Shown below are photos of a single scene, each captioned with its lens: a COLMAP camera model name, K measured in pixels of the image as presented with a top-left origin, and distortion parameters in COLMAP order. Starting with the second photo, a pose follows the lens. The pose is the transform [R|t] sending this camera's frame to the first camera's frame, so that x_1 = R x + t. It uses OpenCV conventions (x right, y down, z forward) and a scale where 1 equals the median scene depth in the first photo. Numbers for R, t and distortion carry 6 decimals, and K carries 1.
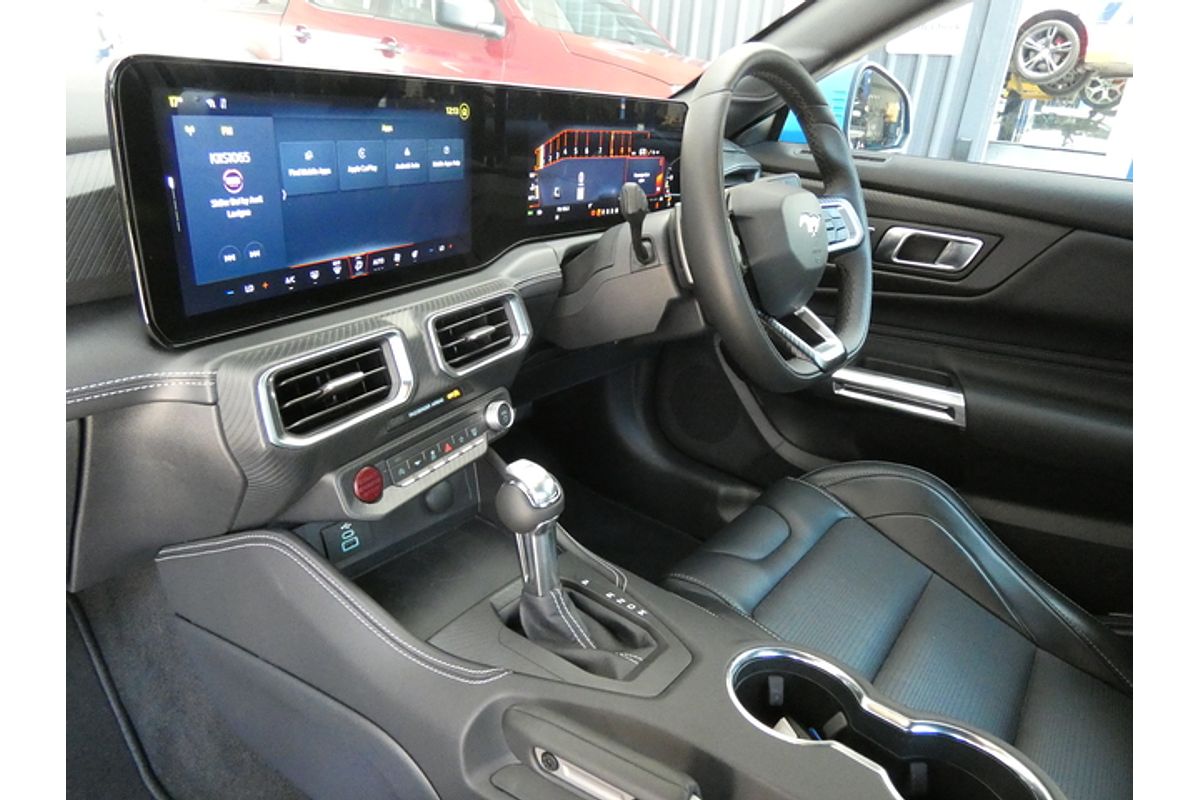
lens RADIAL K [[710.8, 0, 611.8], [0, 710.8, 392.6], [0, 0, 1]] dist [-0.001997, -0.000313]
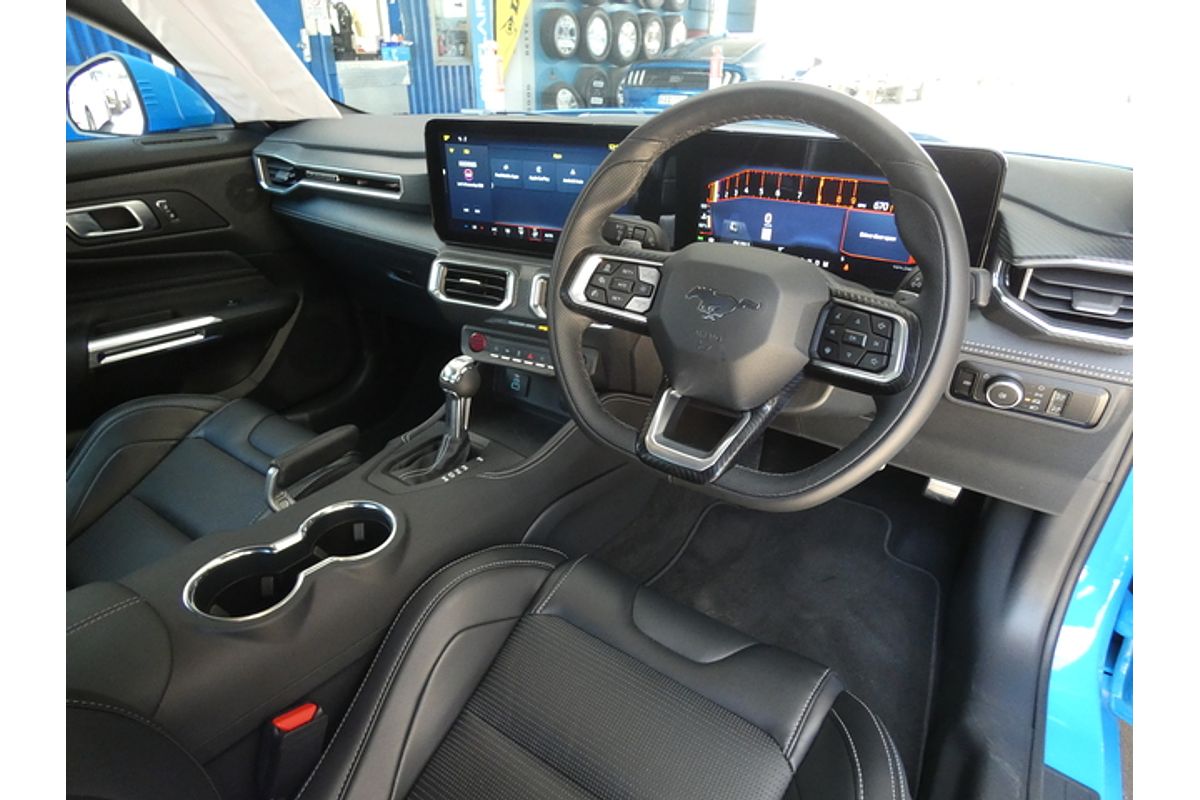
lens RADIAL K [[638.3, 0, 604.9], [0, 638.3, 393.9], [0, 0, 1]] dist [0.005929, -0.008308]
pose [[0.058613, 0.381410, -0.922546, 1.161161], [-0.386164, 0.860855, 0.331371, -0.399049], [0.920566, 0.336831, 0.197744, 0.922932]]
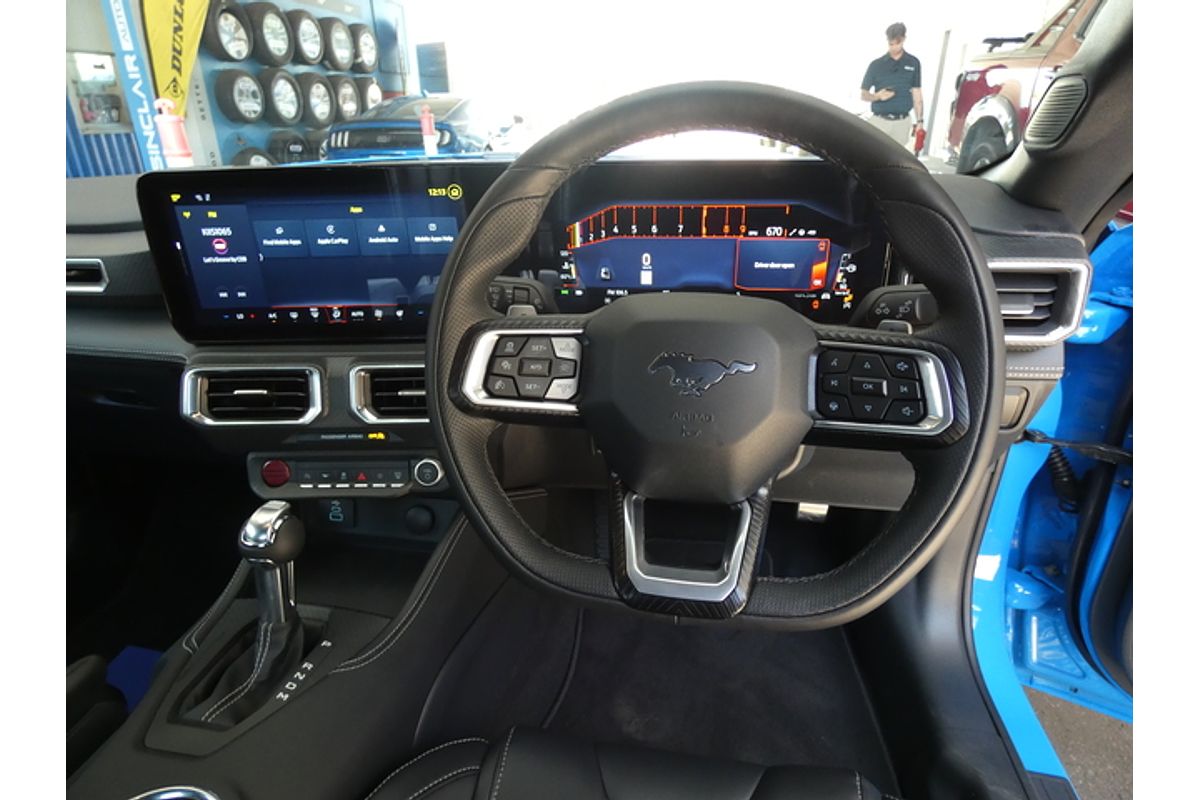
lens RADIAL K [[638.3, 0, 605.7], [0, 638.3, 393.6], [0, 0, 1]] dist [0.005929, -0.008308]
pose [[0.461506, 0.258091, -0.848764, 0.836531], [-0.287331, 0.948660, 0.132234, -0.315942], [0.839317, 0.182850, 0.511970, 0.793495]]
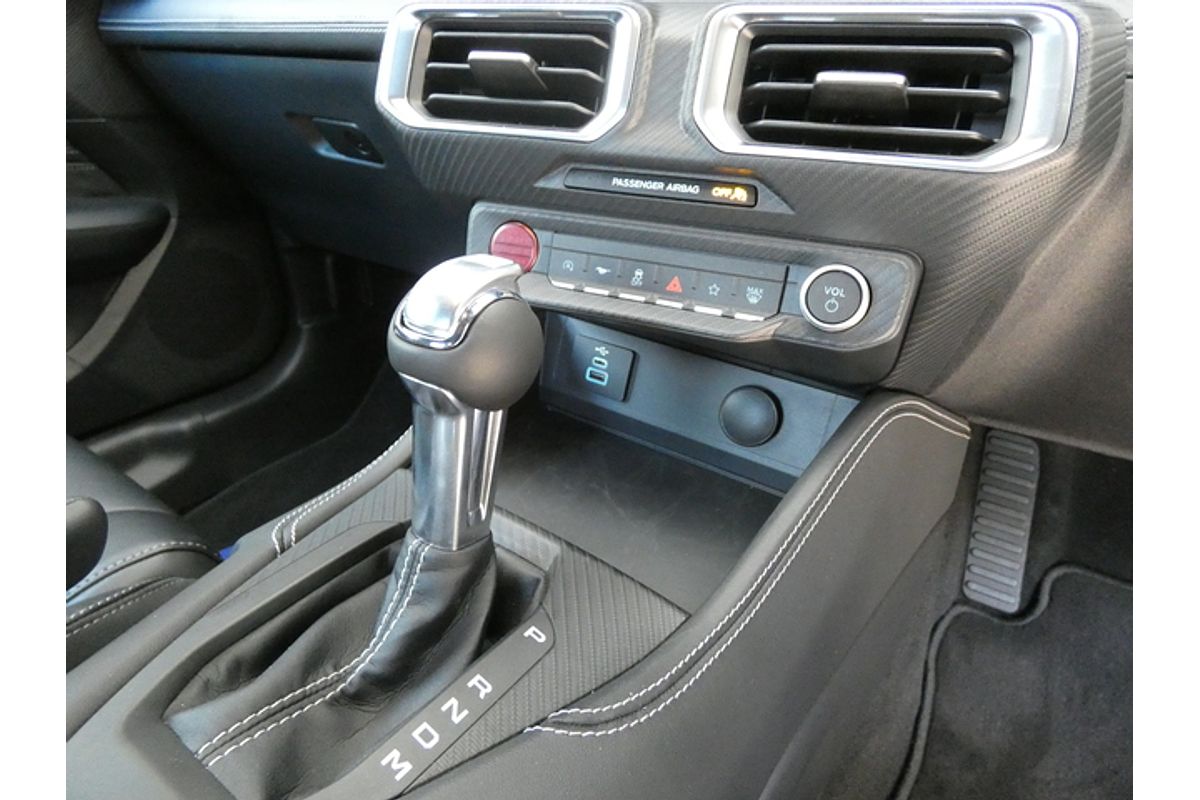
lens RADIAL K [[638.3, 0, 606.1], [0, 638.3, 402.5], [0, 0, 1]] dist [0.005929, -0.008308]
pose [[0.062968, 0.394478, -0.916746, 0.247324], [-0.407674, 0.848604, 0.337155, 0.011697], [0.910954, 0.352504, 0.214253, 0.904653]]
